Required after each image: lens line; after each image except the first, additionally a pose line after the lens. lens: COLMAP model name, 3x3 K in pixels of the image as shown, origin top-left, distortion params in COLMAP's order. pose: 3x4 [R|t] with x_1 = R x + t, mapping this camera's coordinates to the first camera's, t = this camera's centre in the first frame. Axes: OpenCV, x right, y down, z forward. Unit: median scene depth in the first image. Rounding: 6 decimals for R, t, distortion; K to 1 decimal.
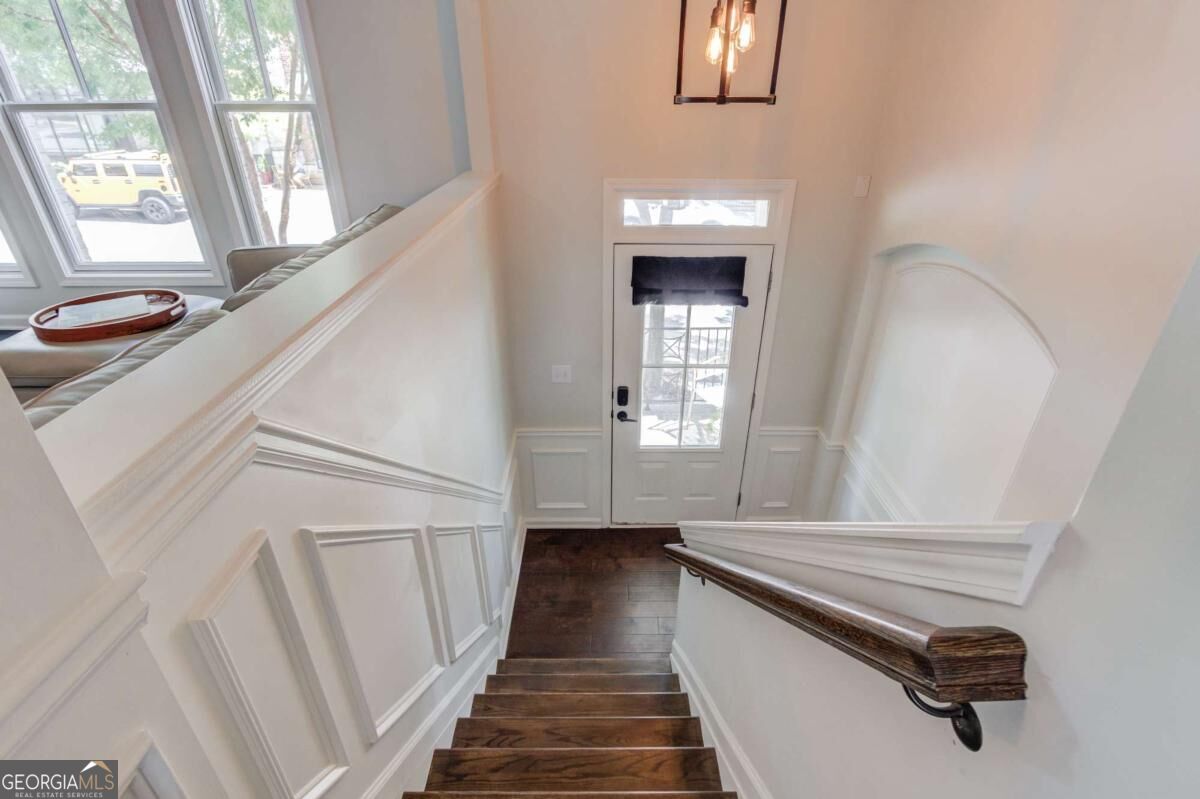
lens RADIAL K [[574.8, 0, 592.6], [0, 574.8, 403.2], [0, 0, 1]] dist [0.000110, 0.001331]
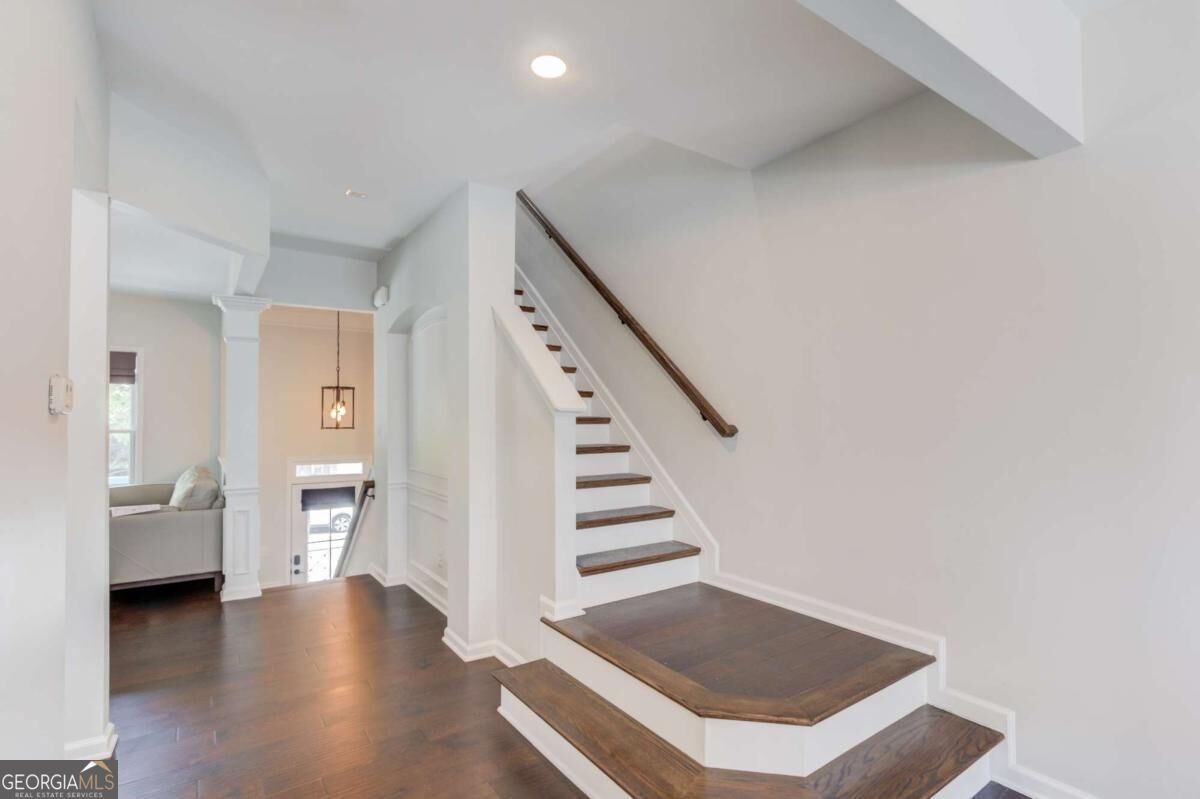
lens RADIAL K [[574.8, 0, 592.6], [0, 574.8, 403.2], [0, 0, 1]] dist [0.000110, 0.001331]
pose [[0.831093, 0.025395, 0.555554, -0.239940], [0.256432, 0.868925, -0.423335, 0.687324], [-0.493485, 0.494293, 0.715645, -1.321391]]
